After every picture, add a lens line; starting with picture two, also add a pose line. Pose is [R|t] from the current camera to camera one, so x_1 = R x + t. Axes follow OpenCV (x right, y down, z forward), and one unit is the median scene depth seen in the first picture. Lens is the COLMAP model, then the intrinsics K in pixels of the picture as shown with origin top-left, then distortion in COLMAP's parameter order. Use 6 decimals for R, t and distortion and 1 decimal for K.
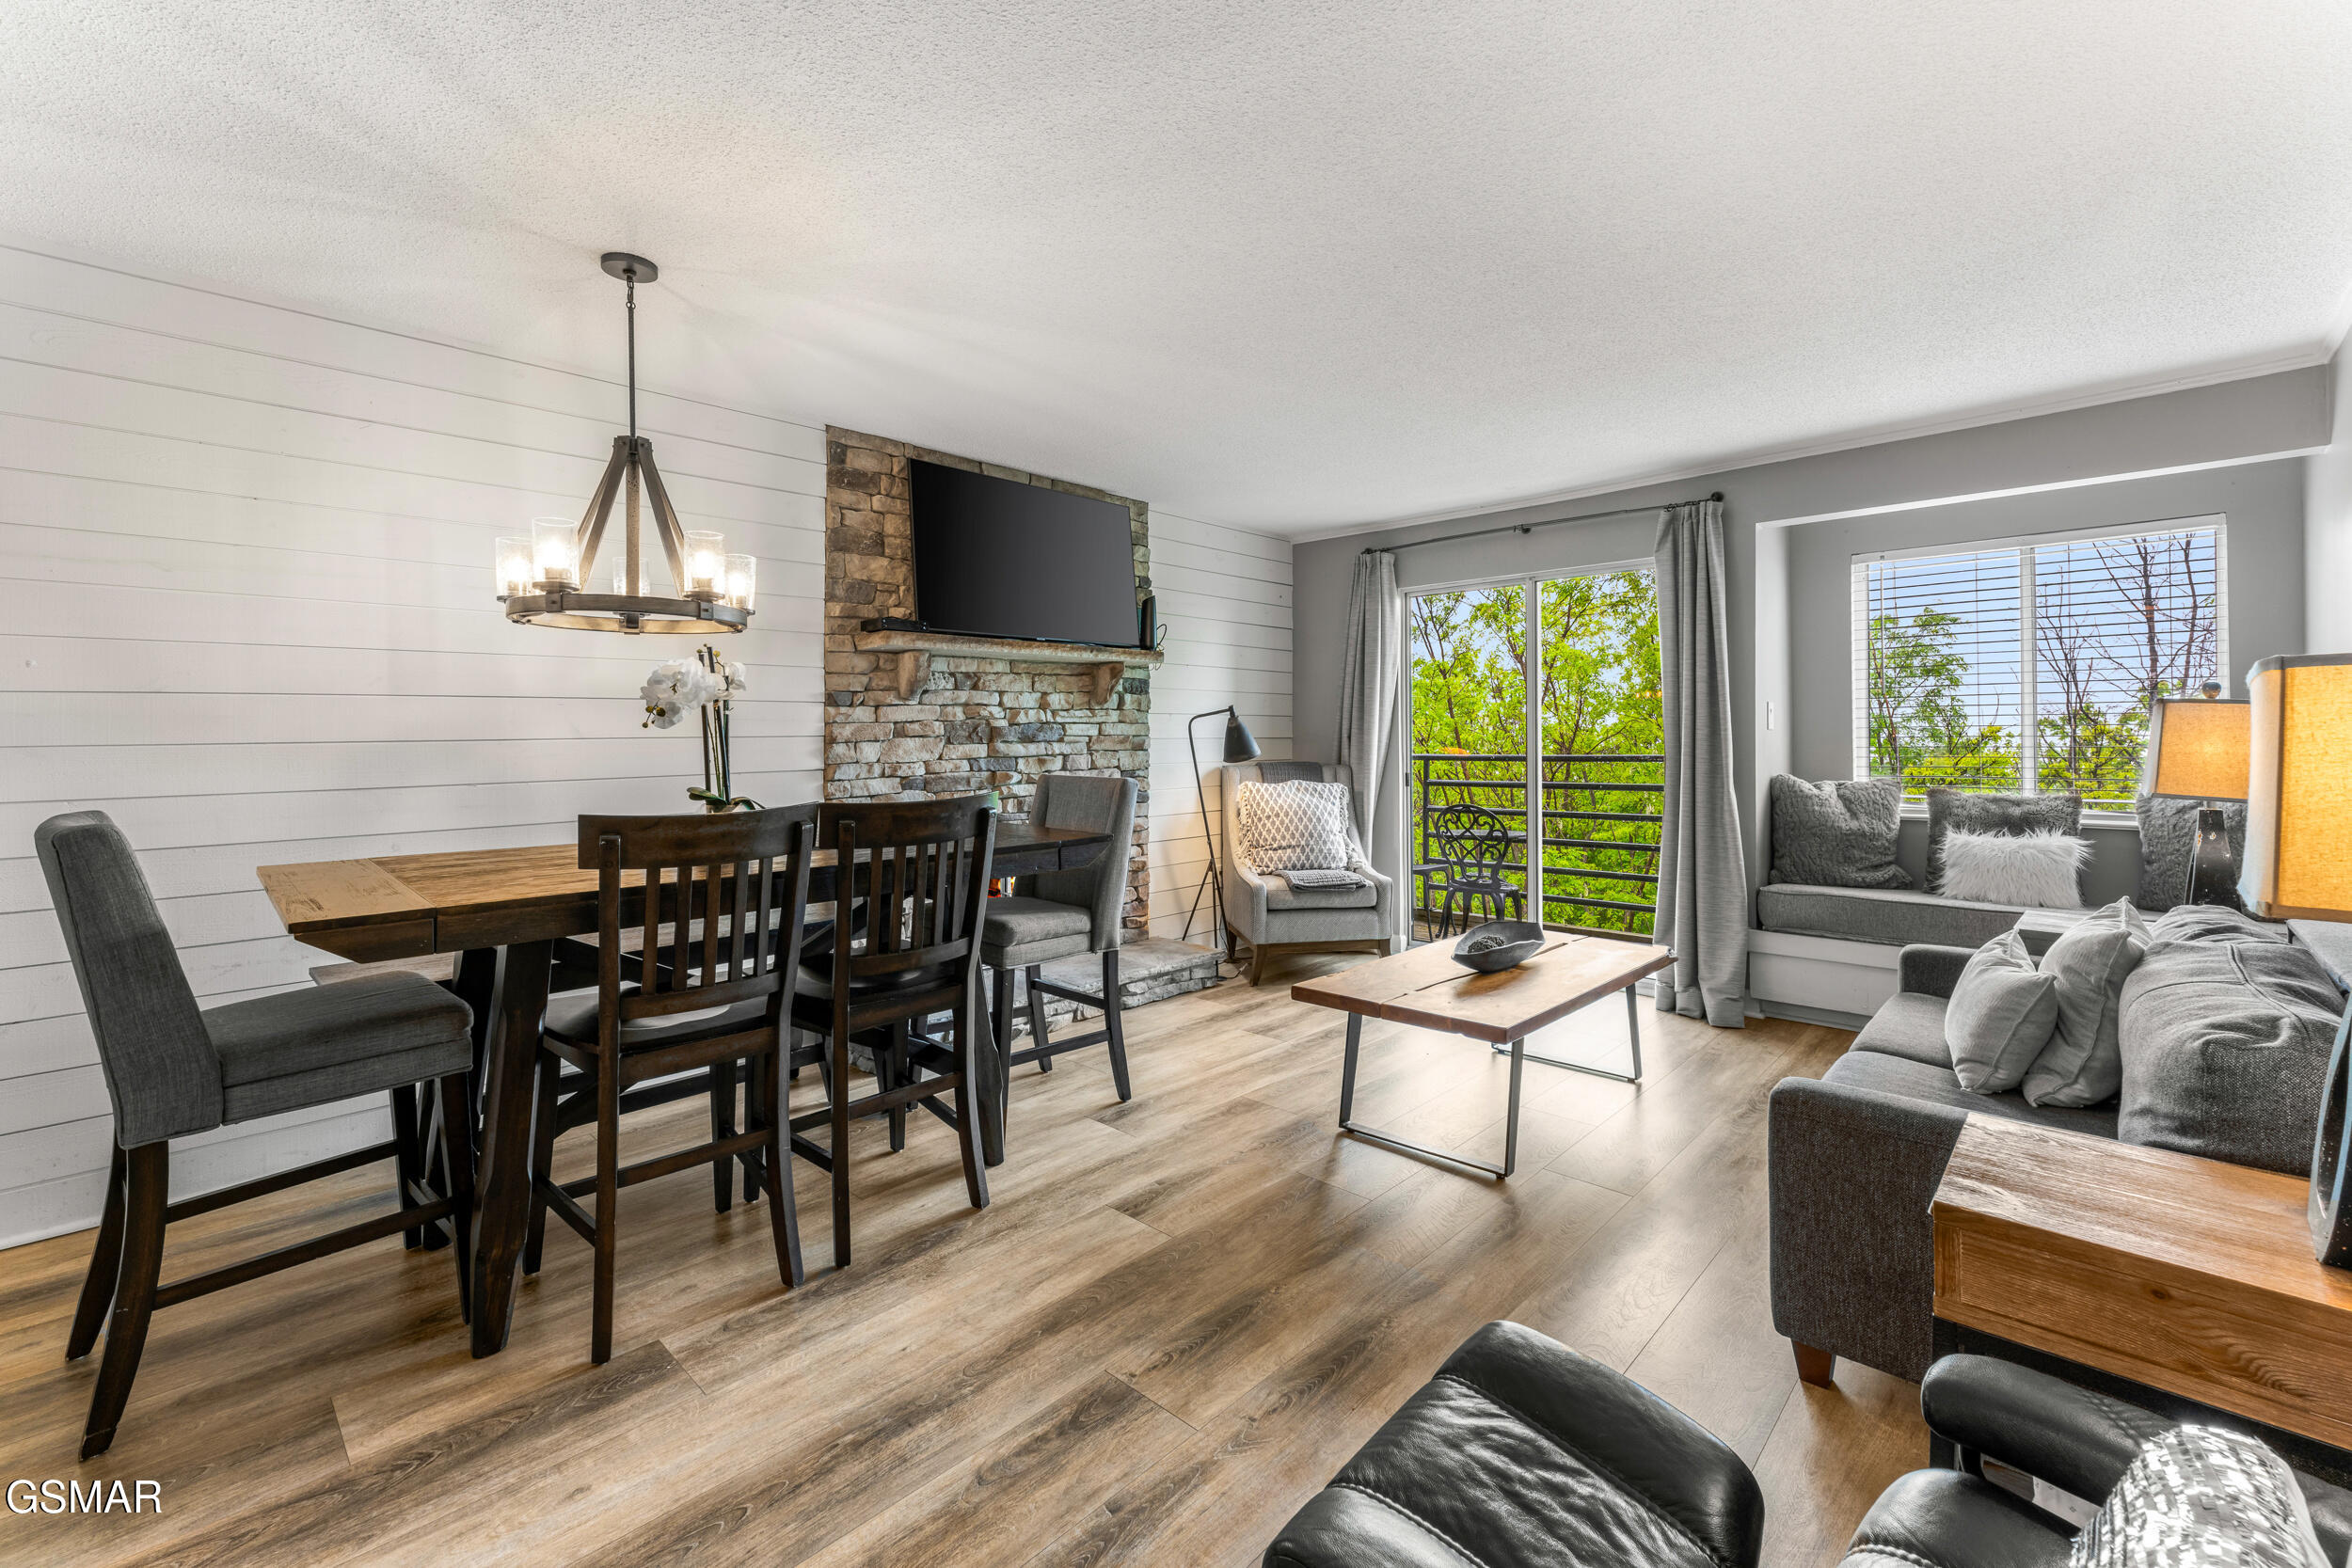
lens RADIAL K [[999.8, 0, 1168.3], [0, 999.8, 731.0], [0, 0, 1]] dist [-0.001819, -0.000211]
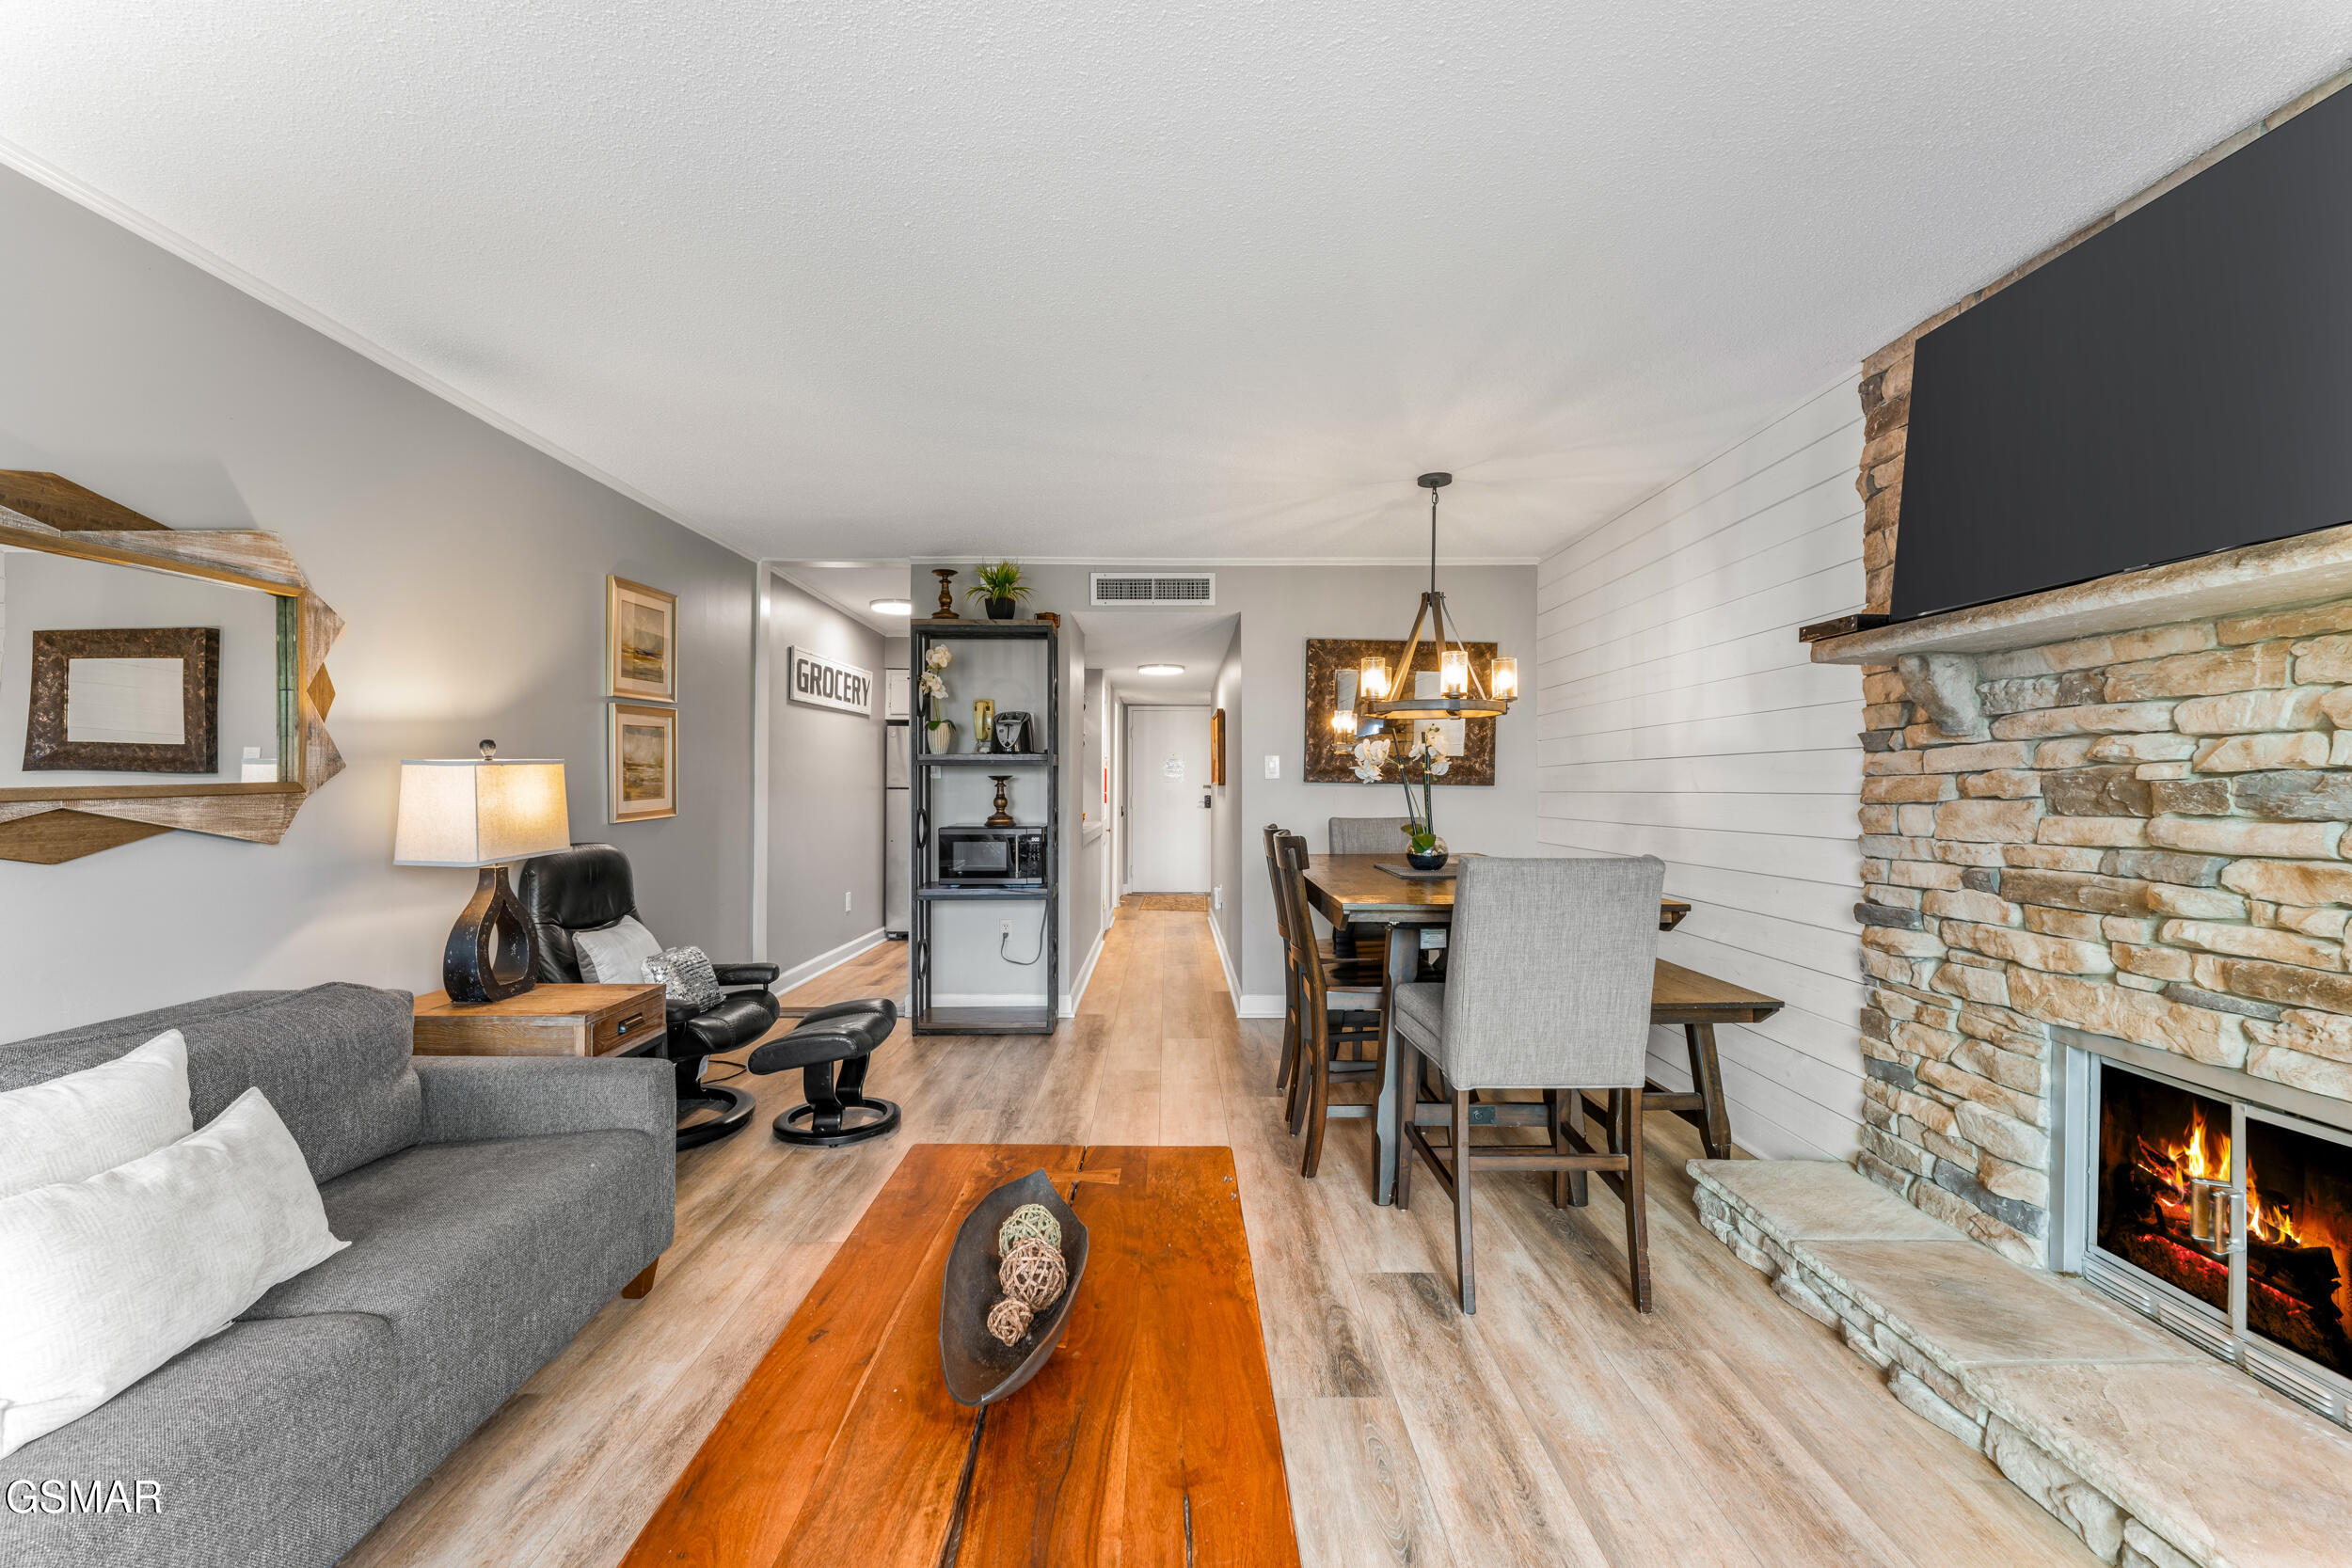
lens RADIAL K [[941.6, 0, 1176.0], [0, 941.6, 784.0], [0, 0, 1]] dist [-0.000122, -0.000040]
pose [[-0.714330, 0.002007, -0.699806, 0.487656], [-0.000993, 0.999992, 0.003882, -0.004255], [0.699808, 0.003468, -0.714322, 1.141893]]
